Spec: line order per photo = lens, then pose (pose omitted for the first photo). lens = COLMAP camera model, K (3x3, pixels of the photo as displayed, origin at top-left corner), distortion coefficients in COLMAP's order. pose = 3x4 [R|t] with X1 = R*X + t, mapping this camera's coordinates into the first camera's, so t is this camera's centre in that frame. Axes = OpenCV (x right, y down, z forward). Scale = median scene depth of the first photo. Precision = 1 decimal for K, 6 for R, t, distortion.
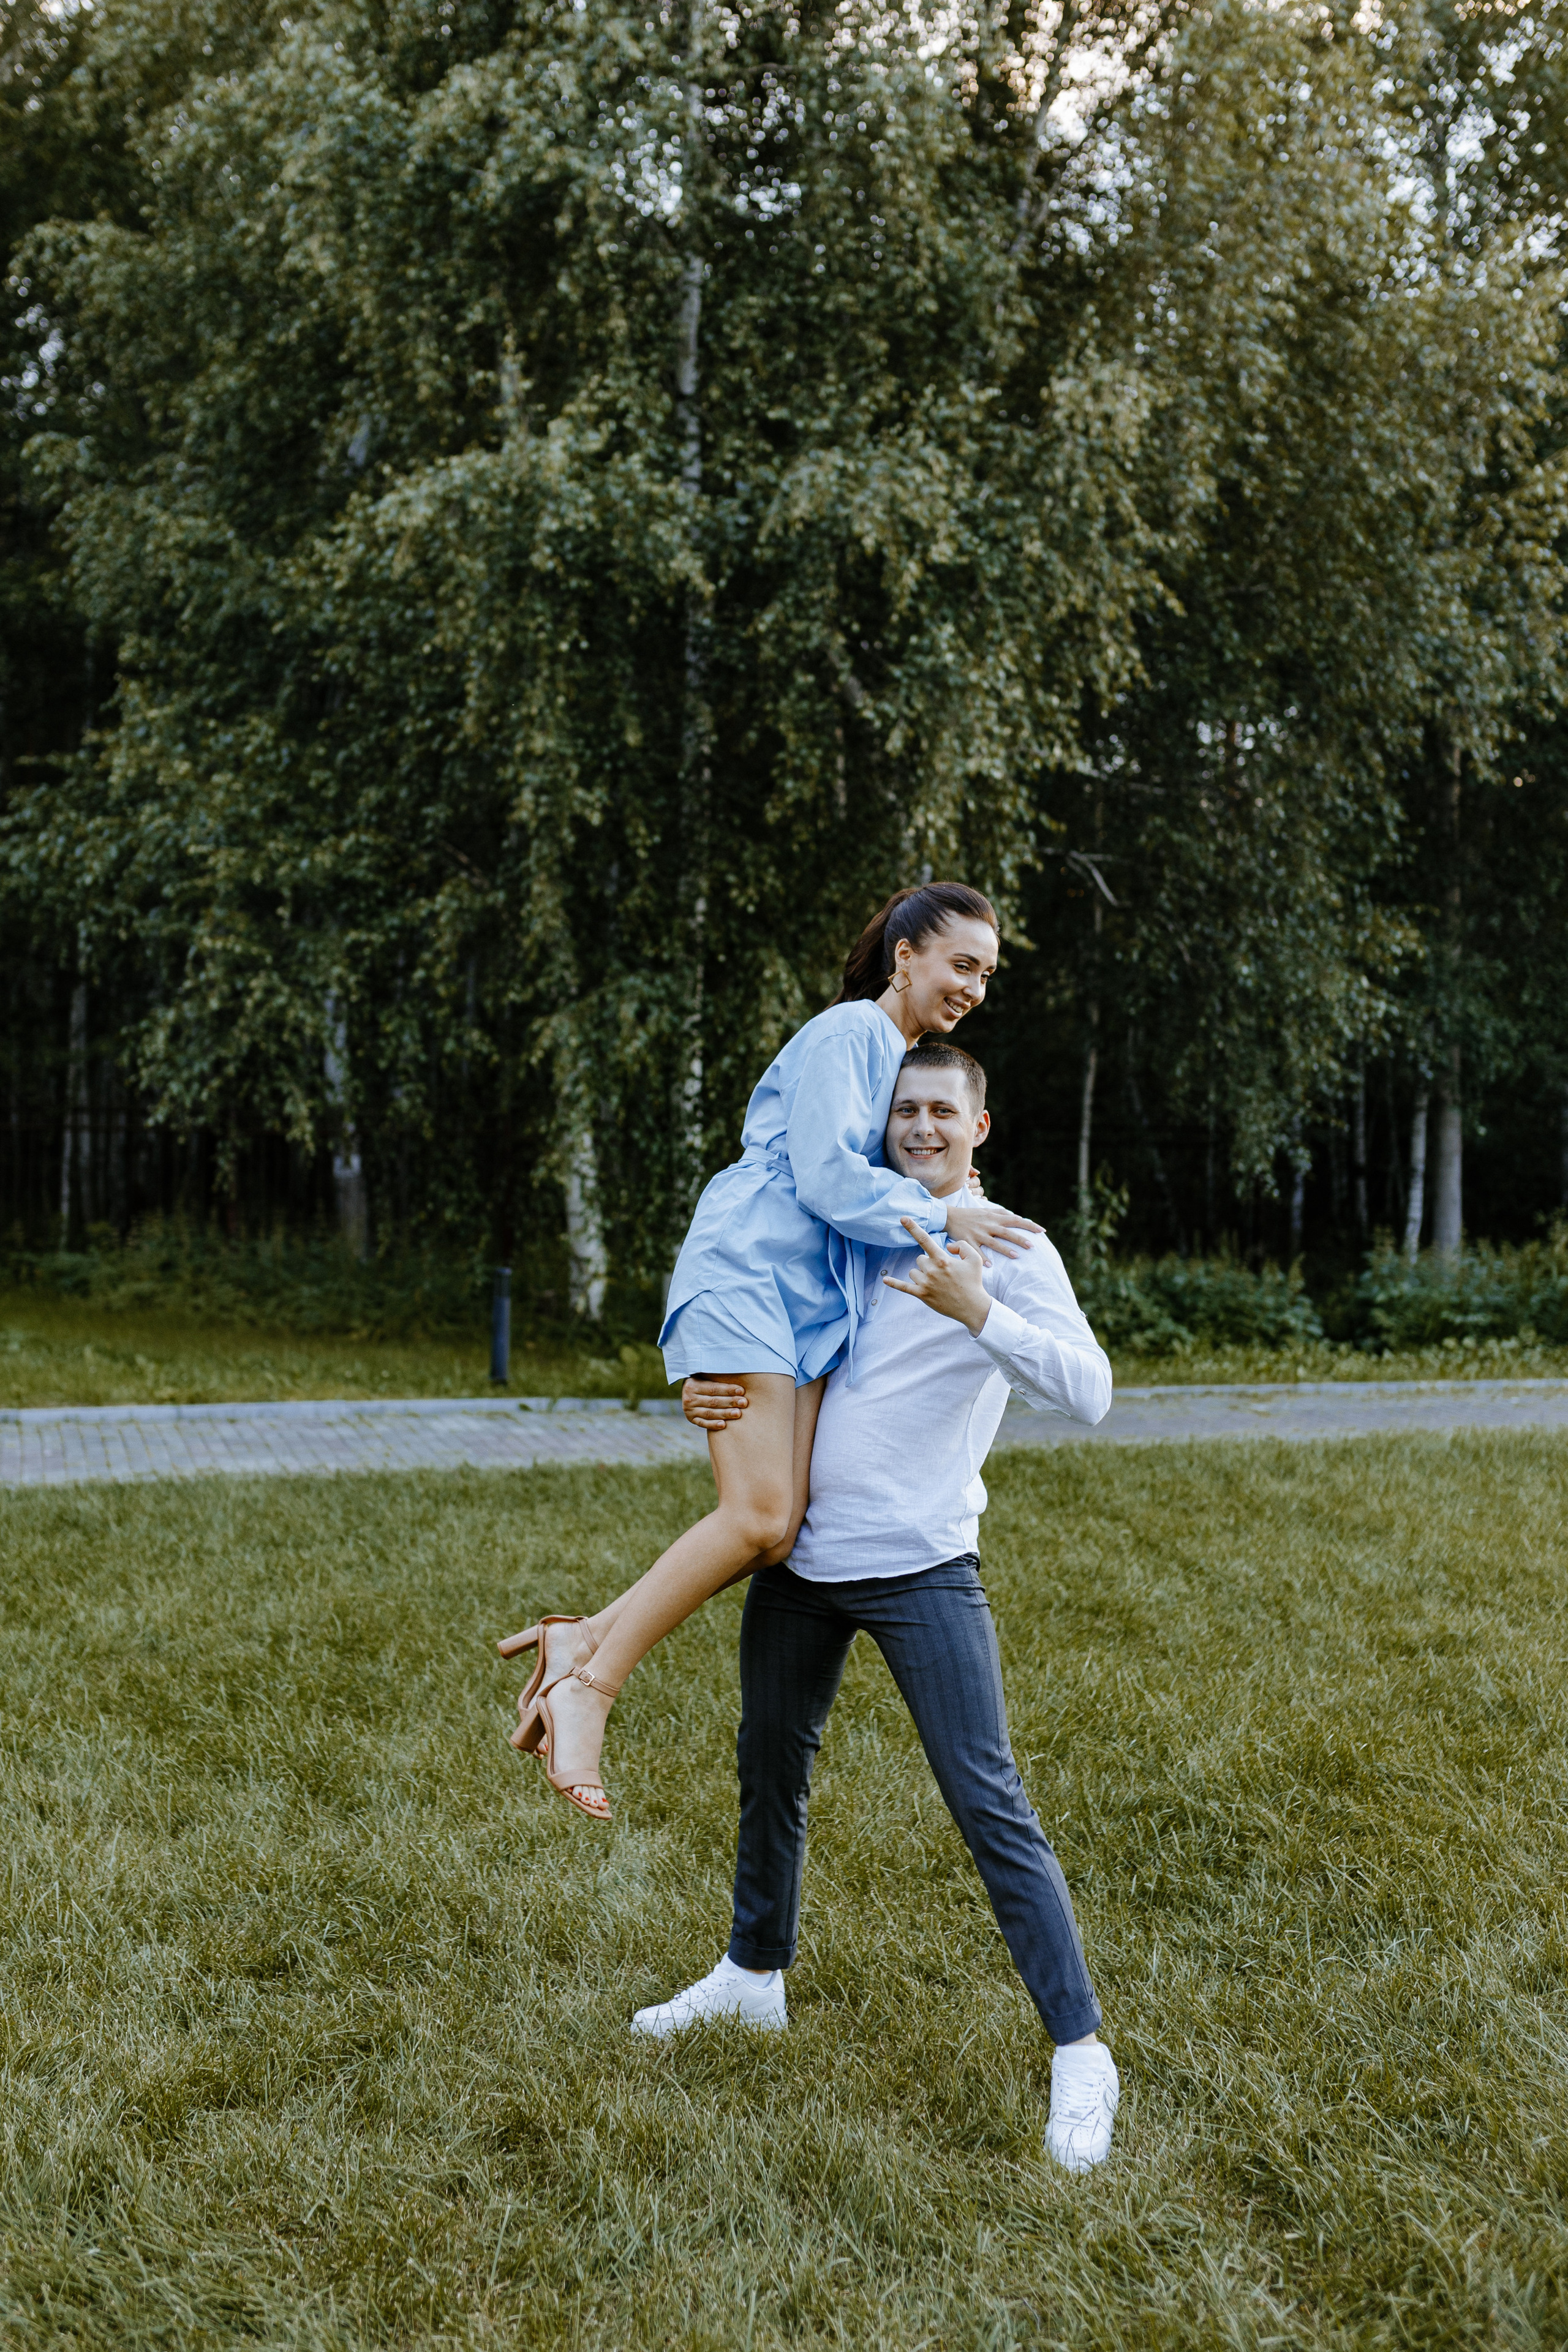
lens RADIAL K [[2197.0, 0, 876.5], [0, 2197.0, 1113.7], [0, 0, 1]] dist [-0.002569, 0.007833]
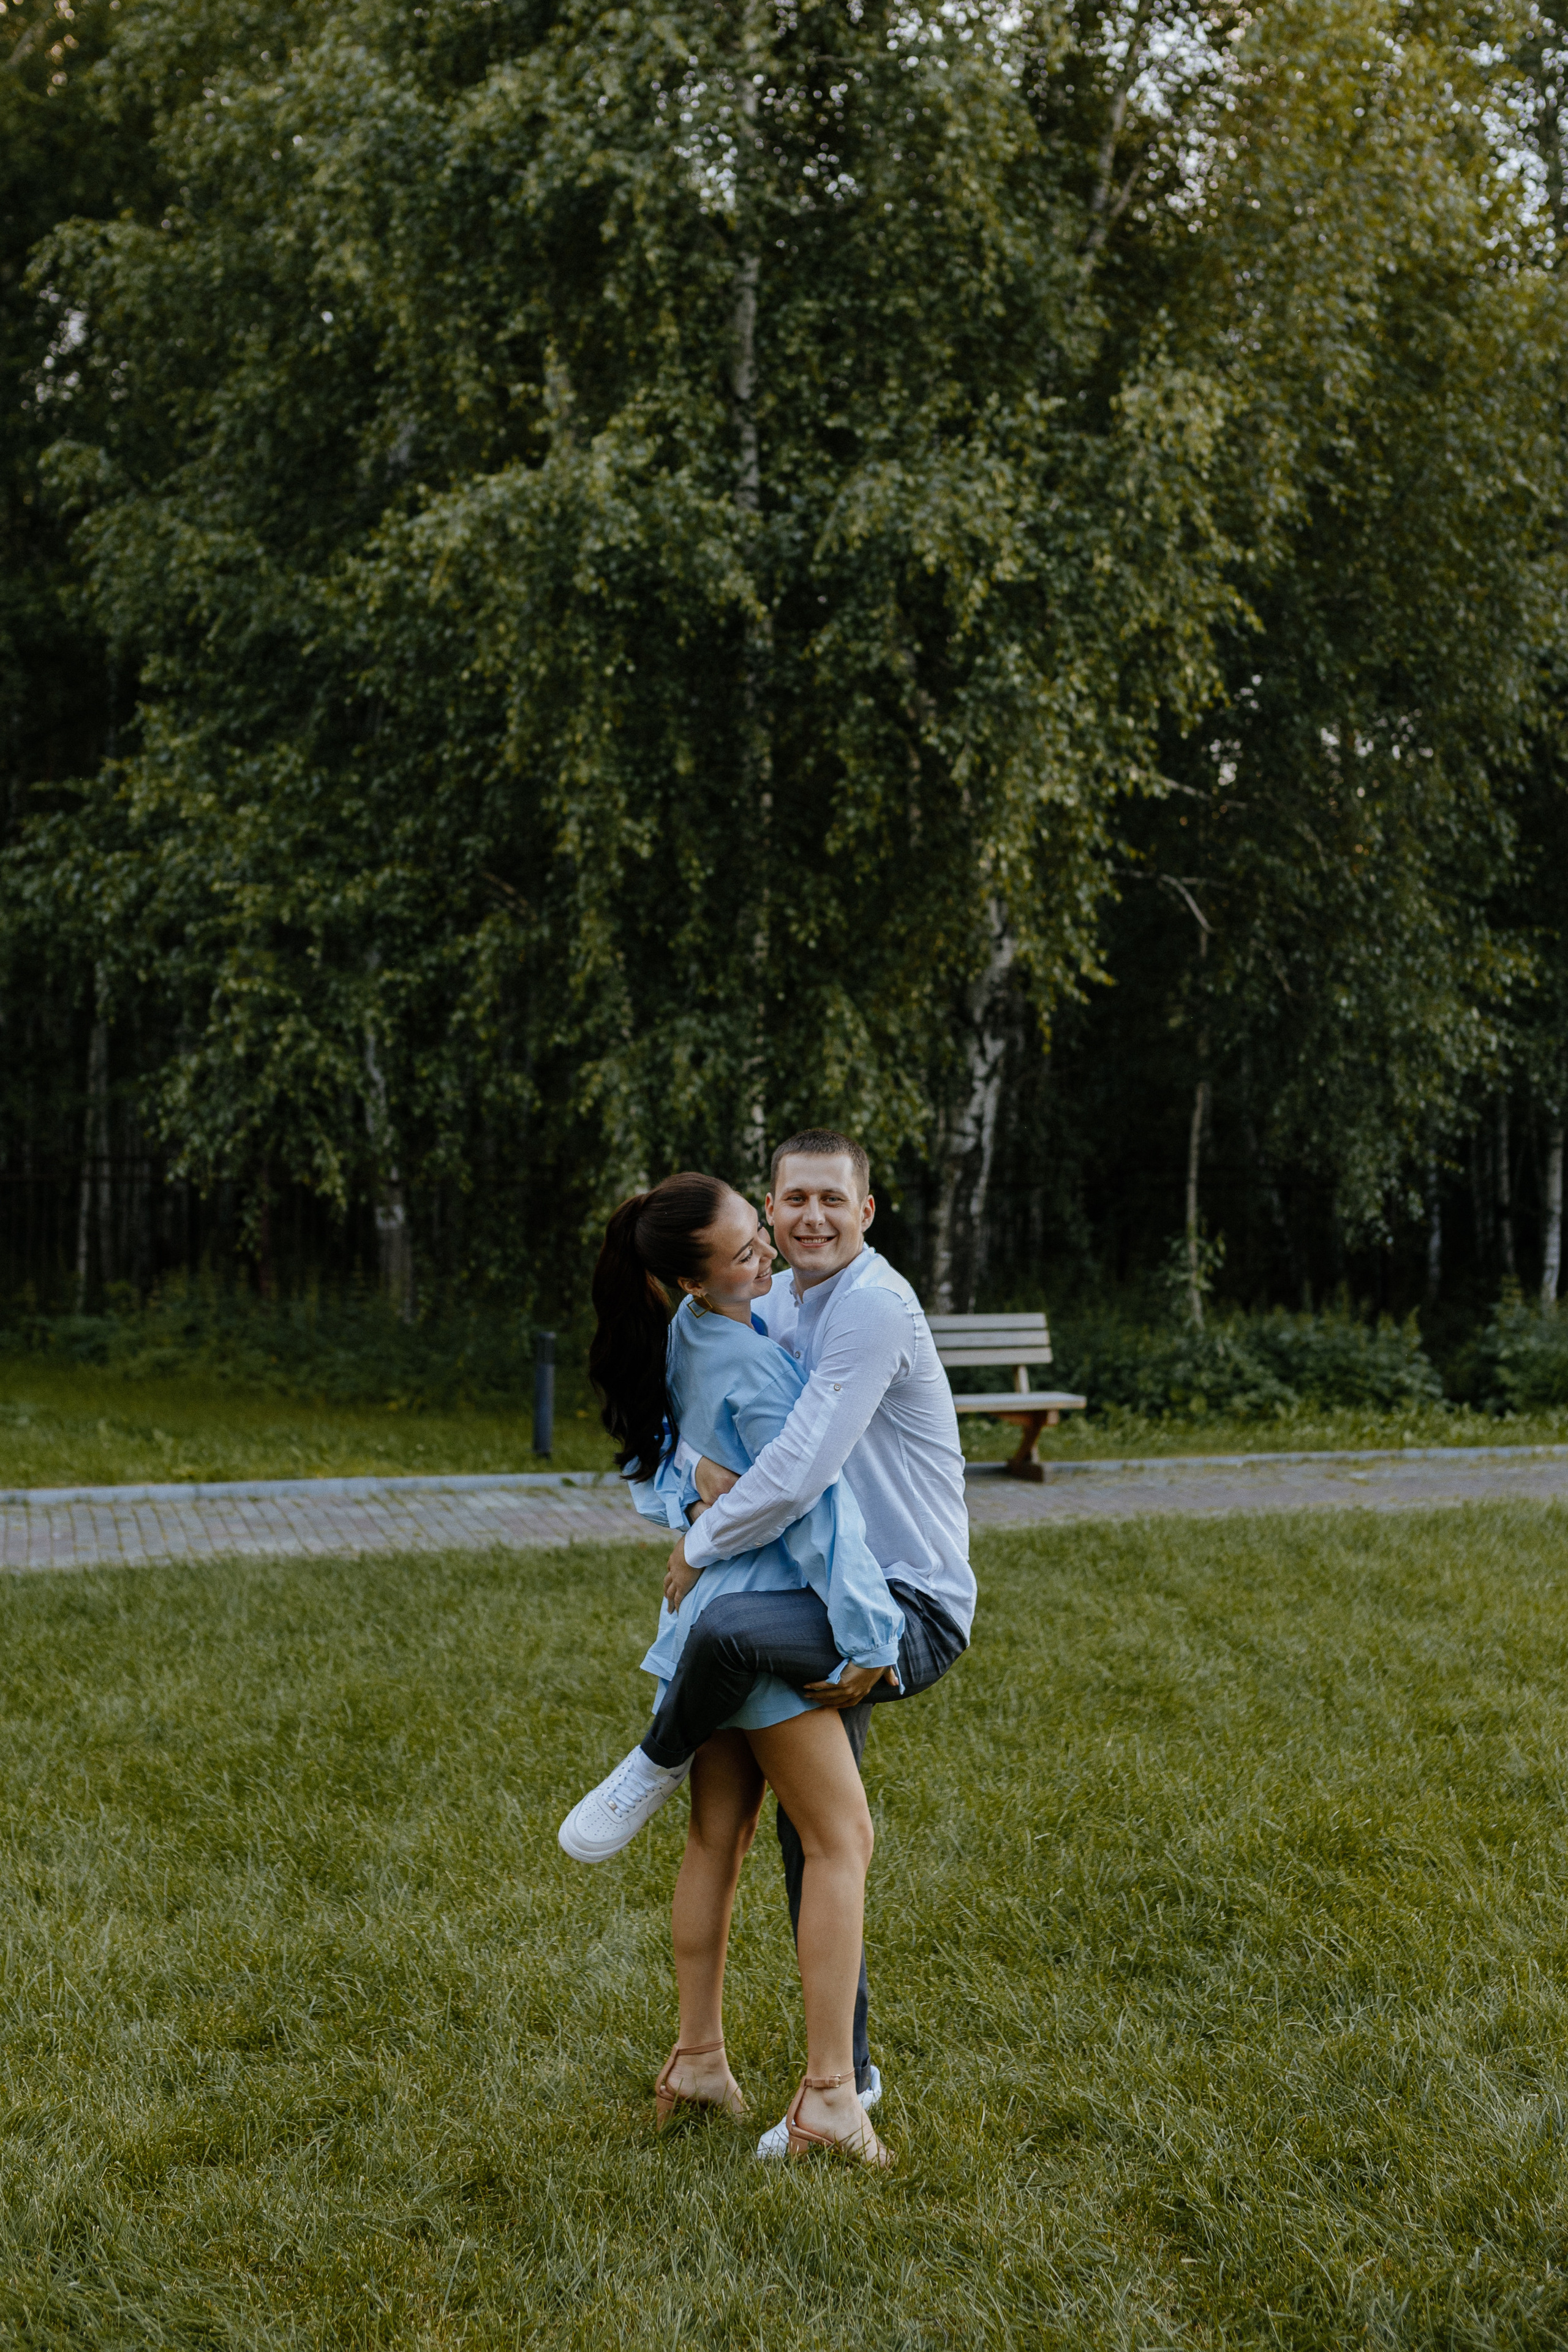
lens RADIAL K [[1998.7, 0, 785.1], [0, 1998.7, 1128.3], [0, 0, 1]] dist [-0.000857, 0.012197]
pose [[0.999946, -0.009558, -0.003984, -0.065984], [0.009372, 0.998970, -0.044398, 0.022988], [0.004404, 0.044358, 0.999006, 0.152247]]
